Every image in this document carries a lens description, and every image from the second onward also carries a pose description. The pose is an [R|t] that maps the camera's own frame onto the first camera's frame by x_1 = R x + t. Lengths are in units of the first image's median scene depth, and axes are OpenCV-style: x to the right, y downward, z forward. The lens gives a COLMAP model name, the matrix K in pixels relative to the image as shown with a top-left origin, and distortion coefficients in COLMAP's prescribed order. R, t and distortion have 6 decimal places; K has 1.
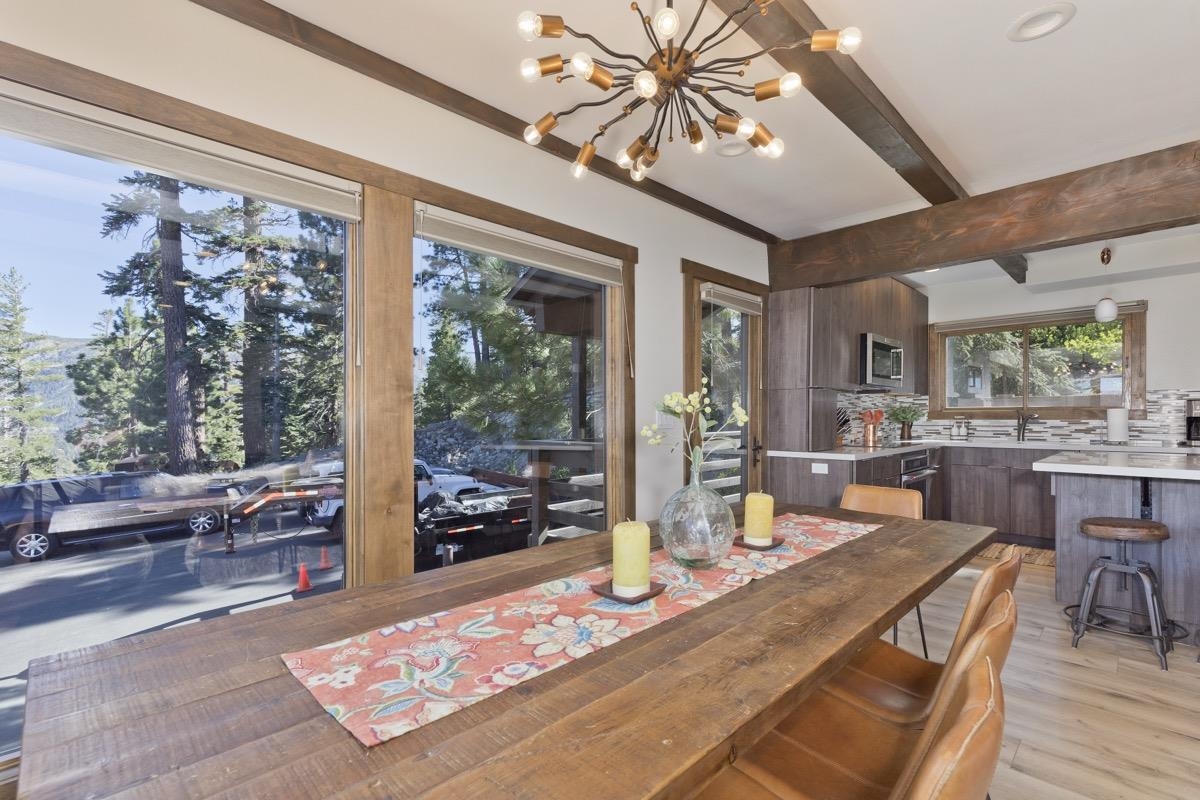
lens RADIAL K [[539.0, 0, 600.1], [0, 539.0, 409.2], [0, 0, 1]] dist [0.007390, -0.002926]
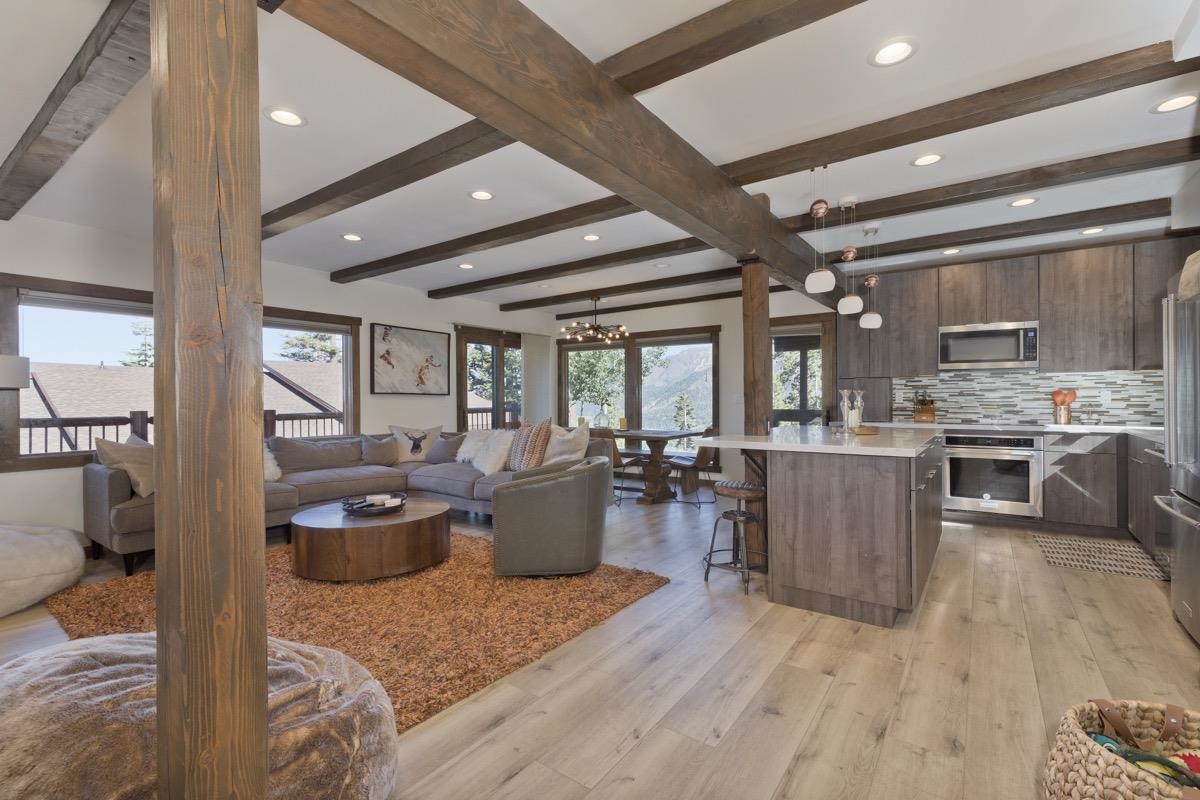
lens RADIAL K [[539.0, 0, 607.8], [0, 539.0, 400.5], [0, 0, 1]] dist [0.007390, -0.002926]
pose [[0.166030, 0.011033, -0.986059, 0.288001], [0.018337, 0.999730, 0.014273, -0.001808], [0.985950, -0.020451, 0.165783, 0.015740]]
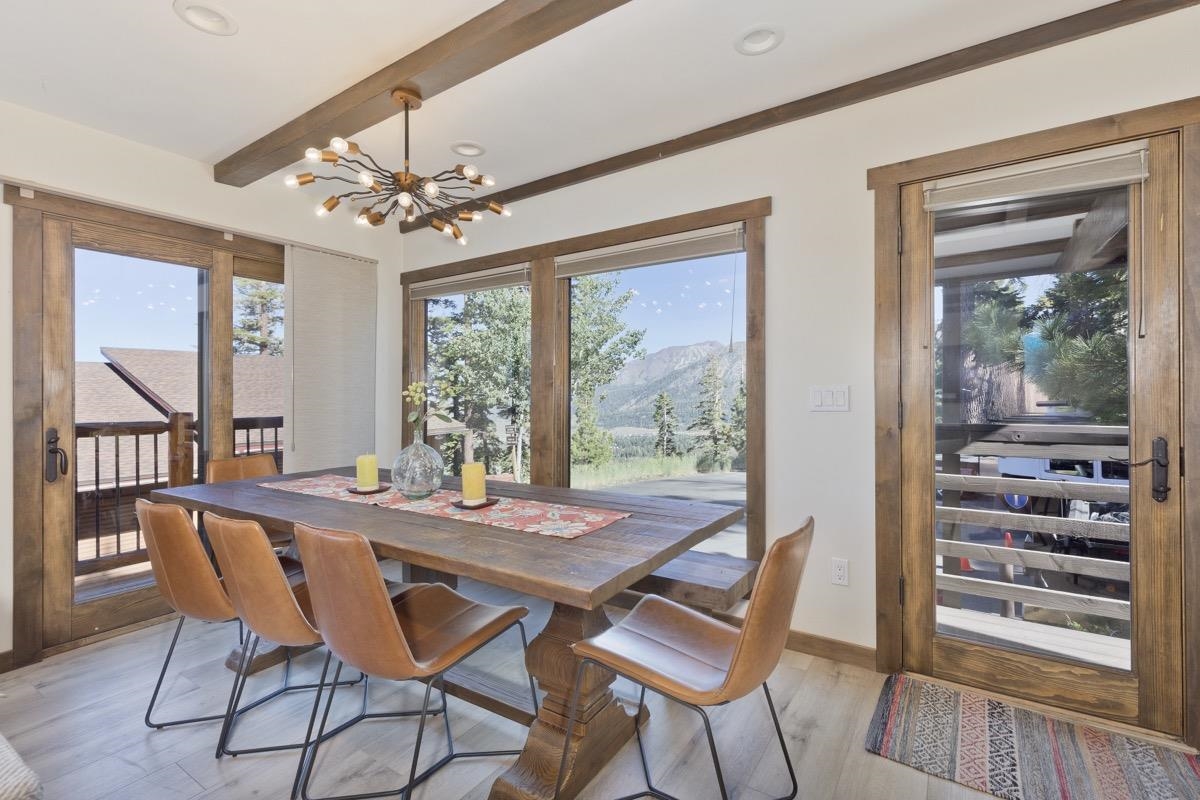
lens RADIAL K [[539.0, 0, 598.9], [0, 539.0, 394.0], [0, 0, 1]] dist [0.007390, -0.002926]
pose [[0.185673, 0.001769, -0.982610, 0.108476], [0.018767, 0.999810, 0.005347, 0.000405], [0.982432, -0.019433, 0.185605, 0.071786]]
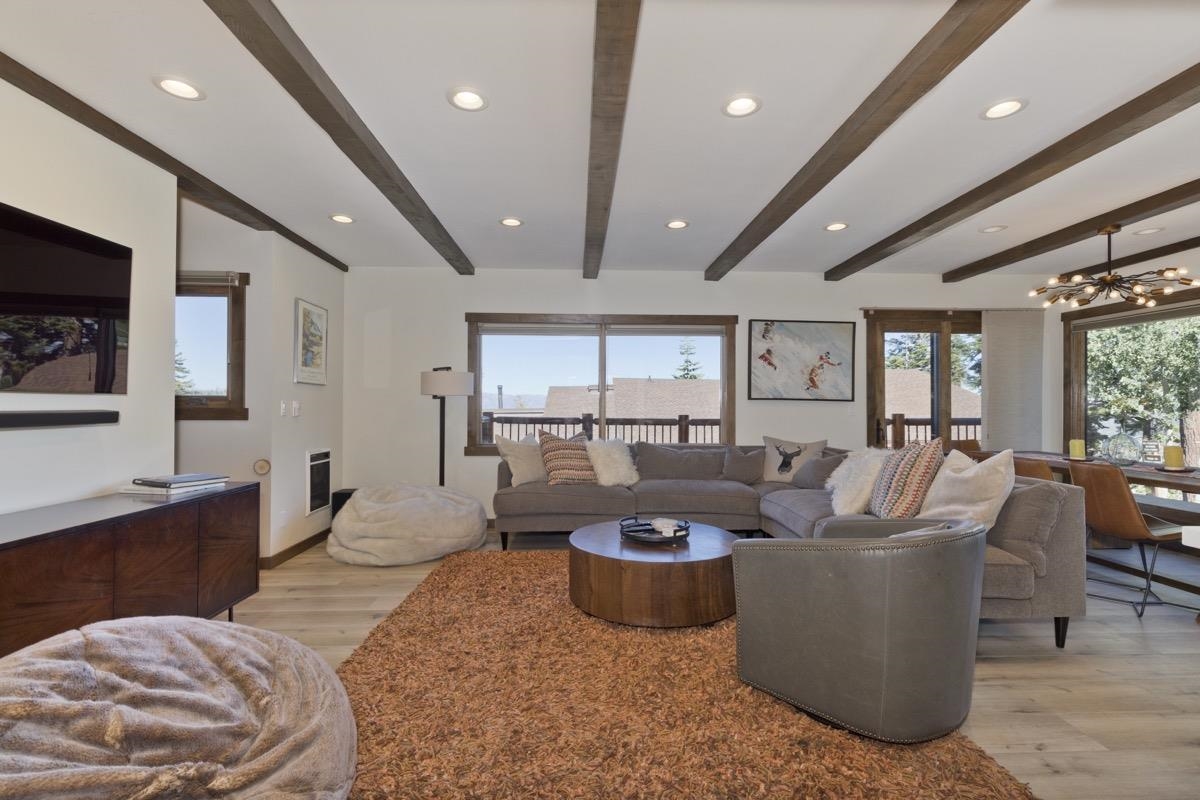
lens RADIAL K [[539.0, 0, 600.2], [0, 539.0, 403.4], [0, 0, 1]] dist [0.007390, -0.002926]
pose [[-0.683821, 0.002810, -0.729644, 0.226827], [0.011858, 0.999903, -0.007263, -0.000861], [0.729554, -0.013619, -0.683788, 0.055925]]
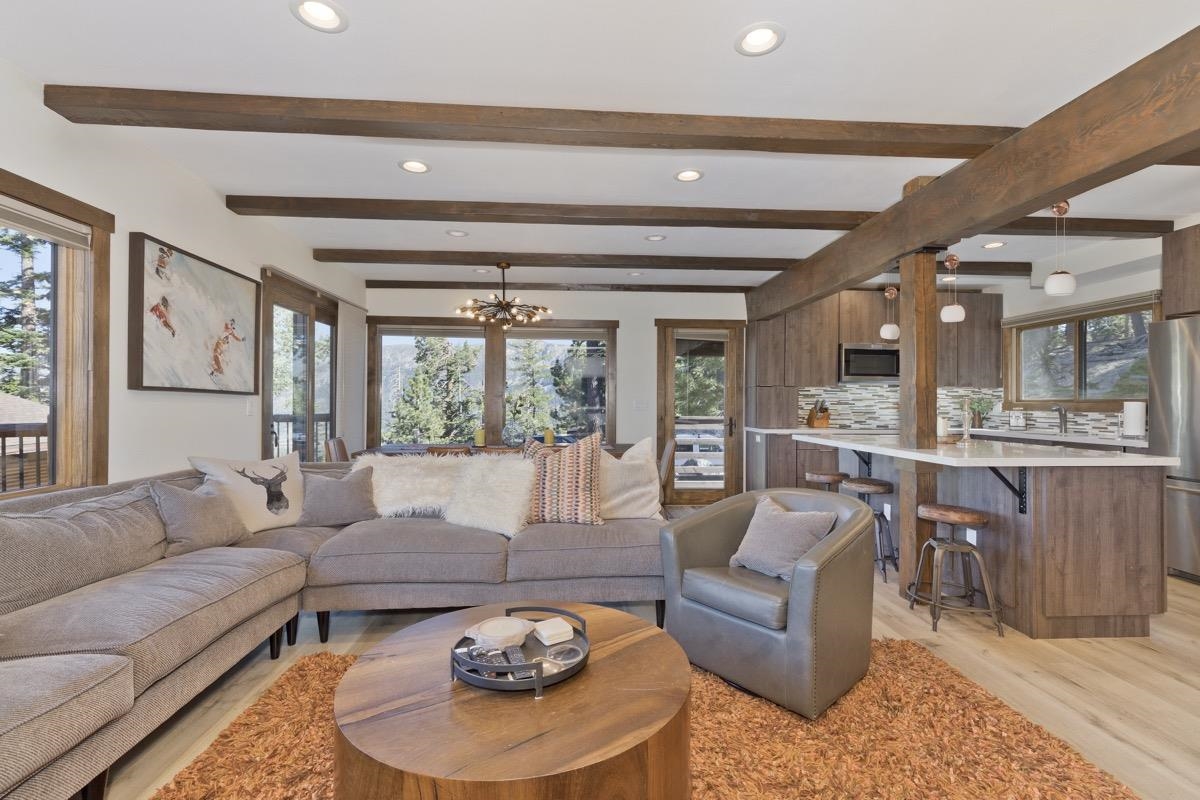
lens RADIAL K [[539.0, 0, 610.0], [0, 539.0, 400.1], [0, 0, 1]] dist [0.007390, -0.002926]
pose [[0.757086, 0.007828, -0.653268, 0.173170], [-0.002240, 0.999953, 0.009386, -0.002242], [0.653311, -0.005643, 0.757068, -0.070440]]
